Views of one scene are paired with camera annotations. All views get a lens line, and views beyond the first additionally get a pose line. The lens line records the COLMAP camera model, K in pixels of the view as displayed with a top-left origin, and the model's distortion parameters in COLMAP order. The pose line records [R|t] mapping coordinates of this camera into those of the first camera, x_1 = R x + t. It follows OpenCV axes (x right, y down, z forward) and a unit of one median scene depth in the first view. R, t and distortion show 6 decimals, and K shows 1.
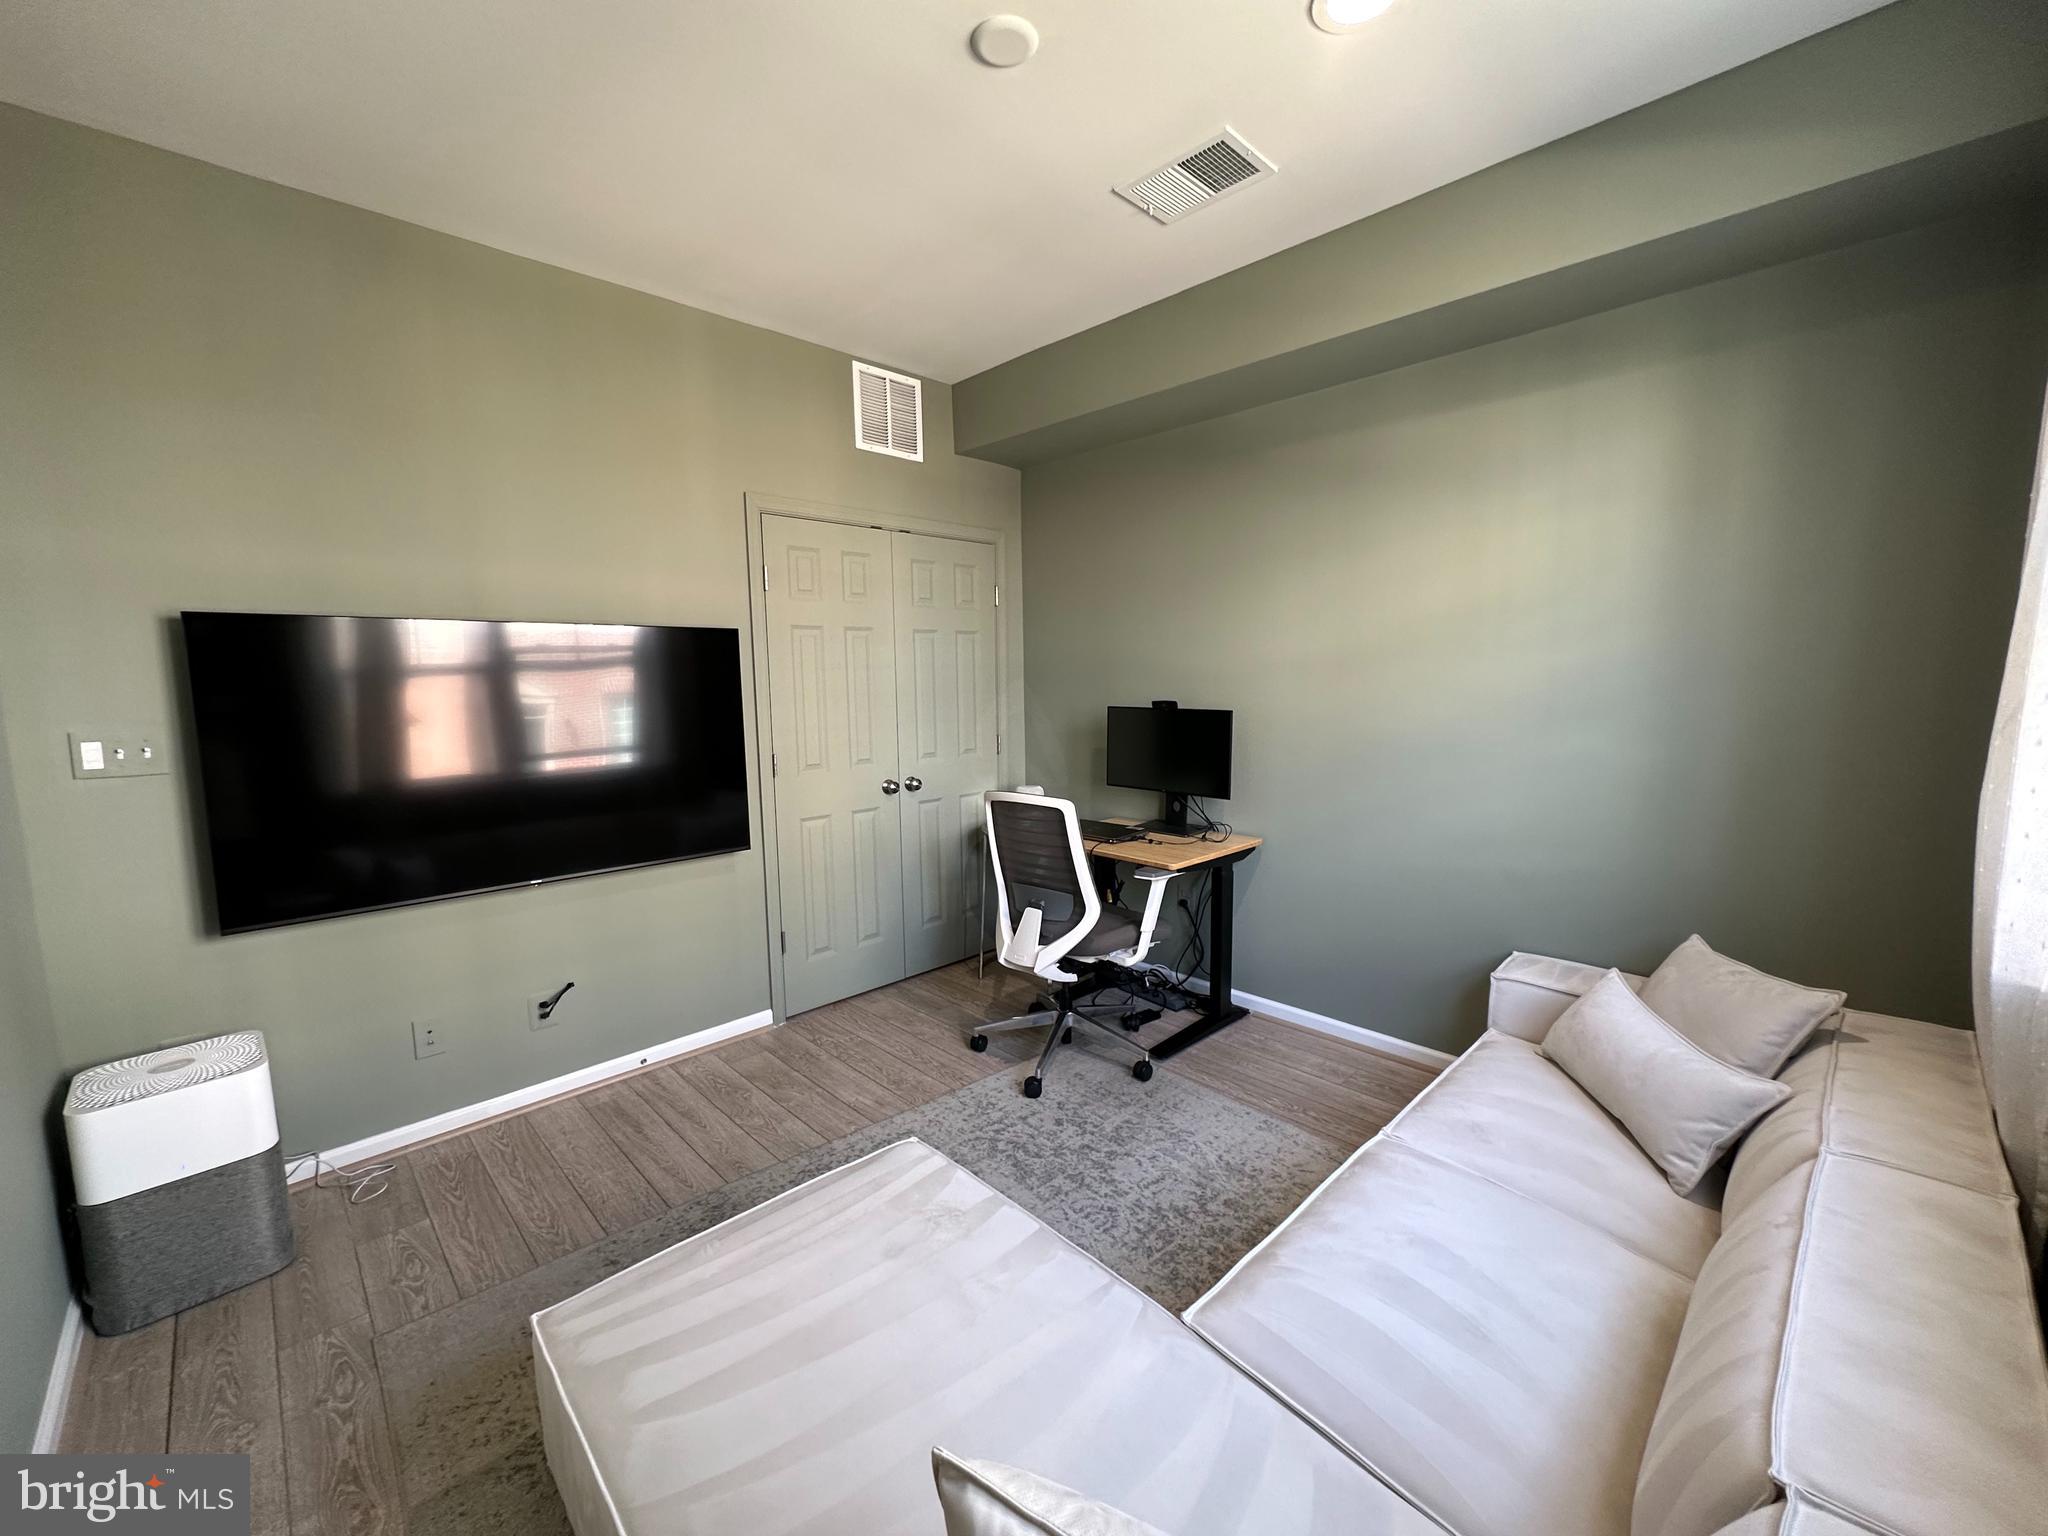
lens RADIAL K [[818.0, 0, 1024.2], [0, 818.0, 760.5], [0, 0, 1]] dist [-0.003889, 0.000850]
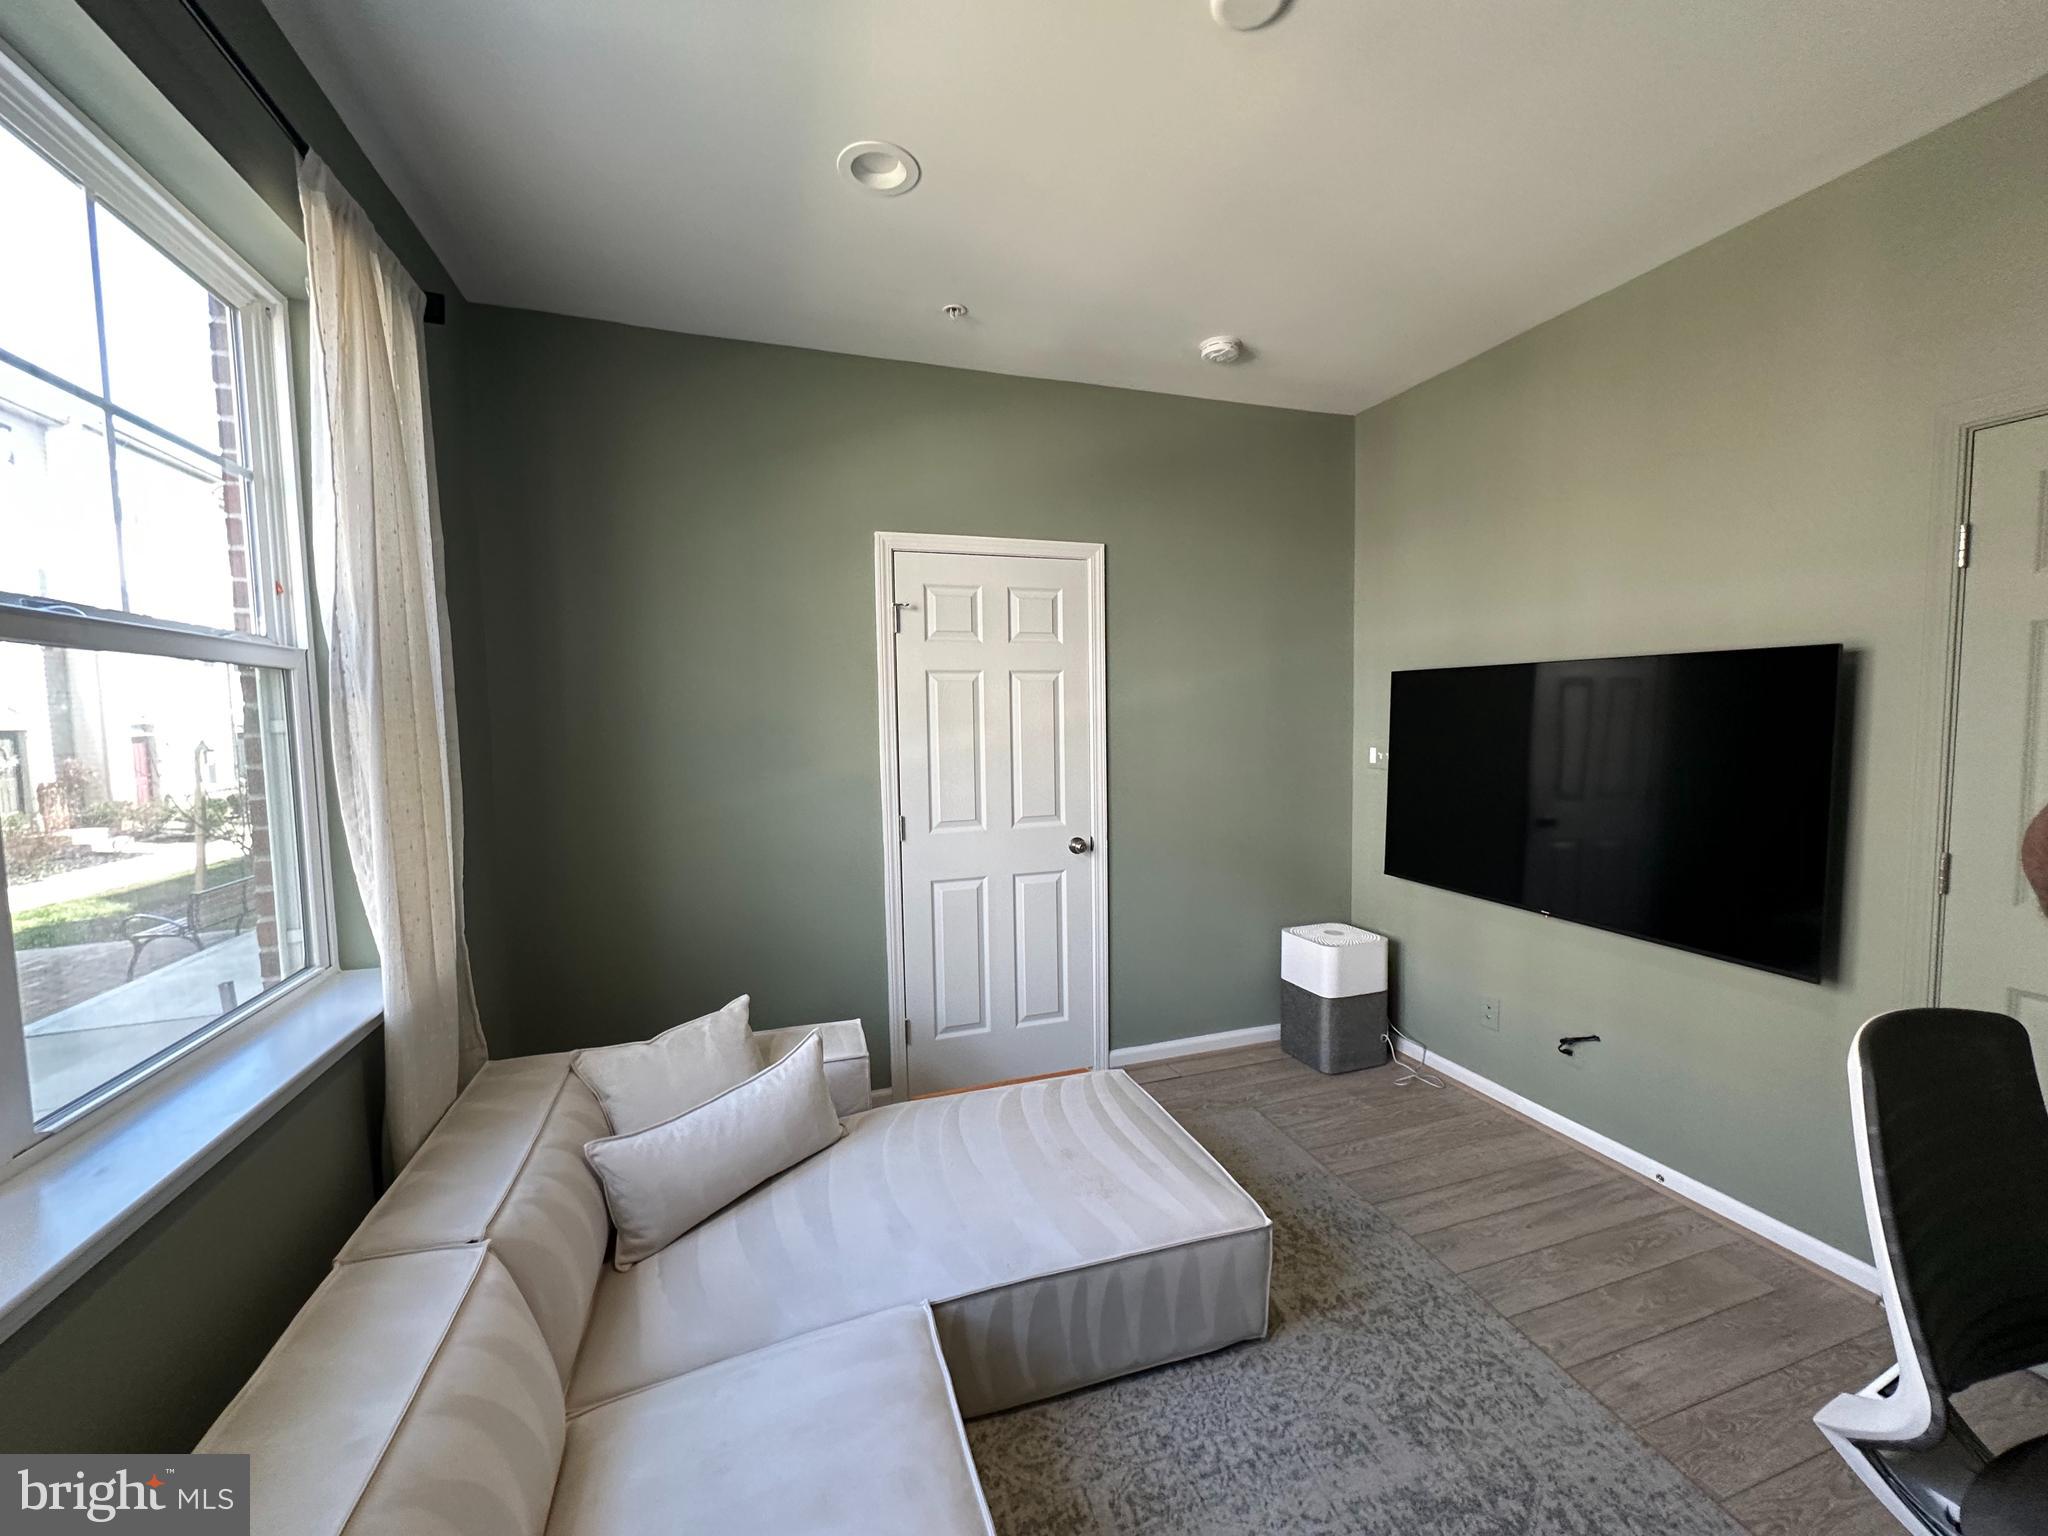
lens RADIAL K [[818.0, 0, 1024.3], [0, 818.0, 770.6], [0, 0, 1]] dist [-0.003889, 0.000850]
pose [[-0.429487, 0.089053, -0.898672, 0.566520], [-0.073721, 0.988347, 0.133172, -0.112129], [0.900059, 0.123446, -0.417917, 0.780018]]
